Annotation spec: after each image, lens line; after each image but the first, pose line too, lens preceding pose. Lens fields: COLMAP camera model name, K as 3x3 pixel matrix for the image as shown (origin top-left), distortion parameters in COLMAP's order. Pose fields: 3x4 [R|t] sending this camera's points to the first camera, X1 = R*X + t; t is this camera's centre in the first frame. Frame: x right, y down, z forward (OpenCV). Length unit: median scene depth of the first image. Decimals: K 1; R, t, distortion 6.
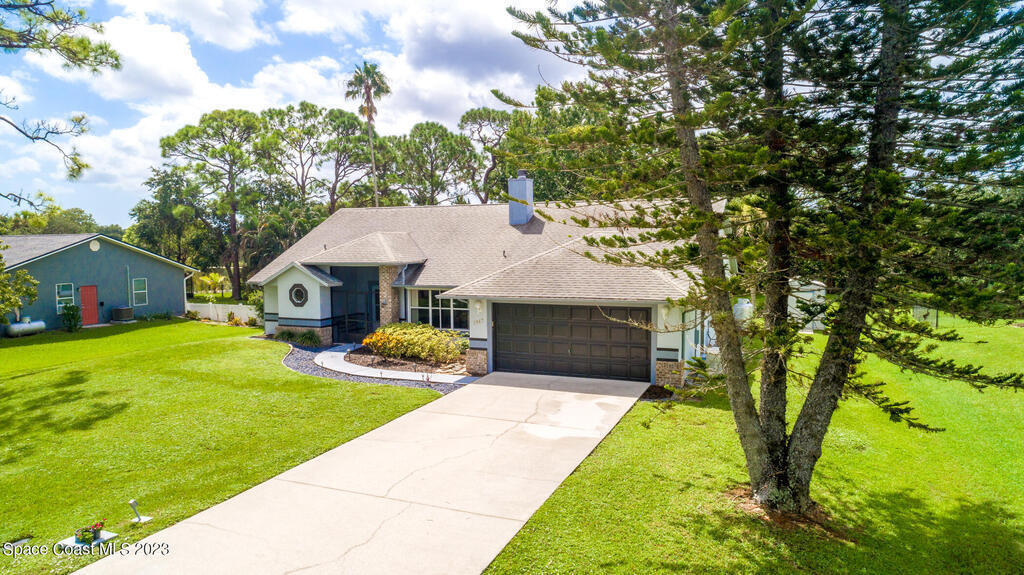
lens RADIAL K [[682.6, 0, 512.0], [0, 682.6, 287.5], [0, 0, 1]] dist [-0.011215, -0.001373]
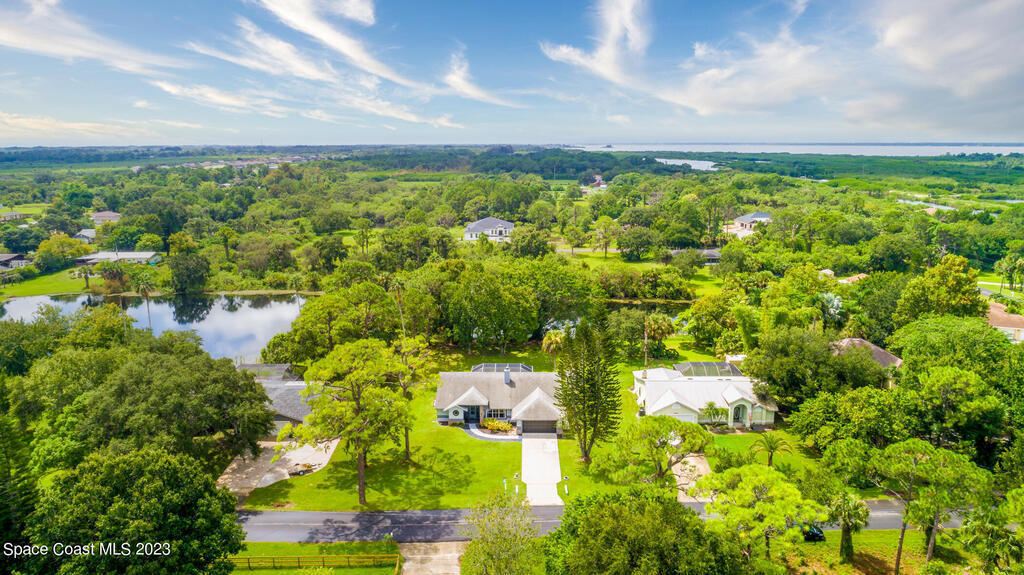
lens RADIAL K [[682.6, 0, 512.0], [0, 682.6, 287.5], [0, 0, 1]] dist [-0.011215, -0.001373]
pose [[0.917351, -0.070357, 0.391814, -1.466646], [0.009063, 0.987693, 0.156139, -1.260839], [-0.397977, -0.139683, 0.906699, -2.422269]]
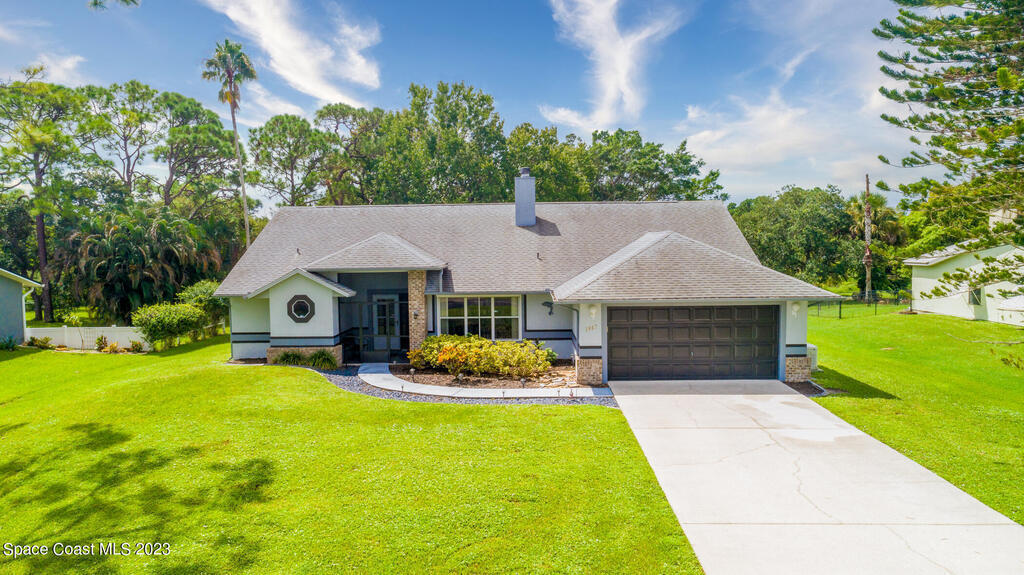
lens RADIAL K [[682.6, 0, 512.0], [0, 682.6, 287.5], [0, 0, 1]] dist [-0.011215, -0.001373]
pose [[0.933094, -0.025593, 0.358720, -0.379934], [0.030471, 0.999504, -0.007952, -0.000144], [-0.358339, 0.018350, 0.933411, 0.143298]]
